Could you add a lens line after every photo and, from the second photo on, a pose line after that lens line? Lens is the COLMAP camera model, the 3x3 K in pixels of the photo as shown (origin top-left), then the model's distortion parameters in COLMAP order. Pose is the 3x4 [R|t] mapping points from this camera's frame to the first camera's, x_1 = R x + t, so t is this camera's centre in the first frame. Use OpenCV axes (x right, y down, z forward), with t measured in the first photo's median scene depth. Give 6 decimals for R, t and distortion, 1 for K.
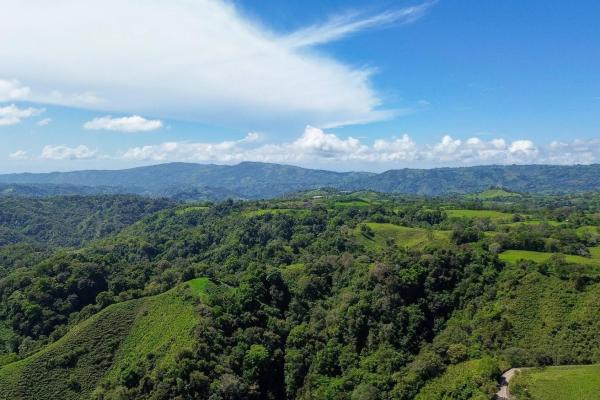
lens RADIAL K [[502.5, 0, 296.8], [0, 502.5, 196.7], [0, 0, 1]] dist [0.080382, -0.080870]
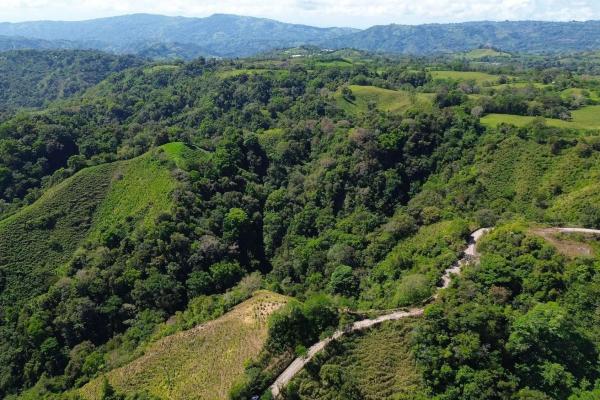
lens RADIAL K [[514.0, 0, 298.4], [0, 514.0, 206.1], [0, 0, 1]] dist [0.082536, -0.101120]
pose [[0.998947, -0.003301, 0.045767, -0.000145], [-0.009608, 0.960248, 0.278984, -0.000093], [-0.044869, -0.279130, 0.959204, 0.007251]]
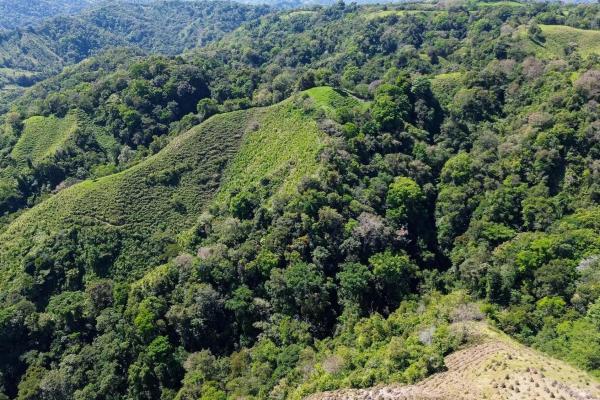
lens RADIAL K [[502.5, 0, 297.4], [0, 502.5, 204.1], [0, 0, 1]] dist [0.080382, -0.080870]
pose [[0.981148, 0.076683, -0.177391, -0.088891], [-0.008576, 0.934279, 0.356440, 0.062076], [0.193066, -0.348199, 0.917324, 0.256068]]
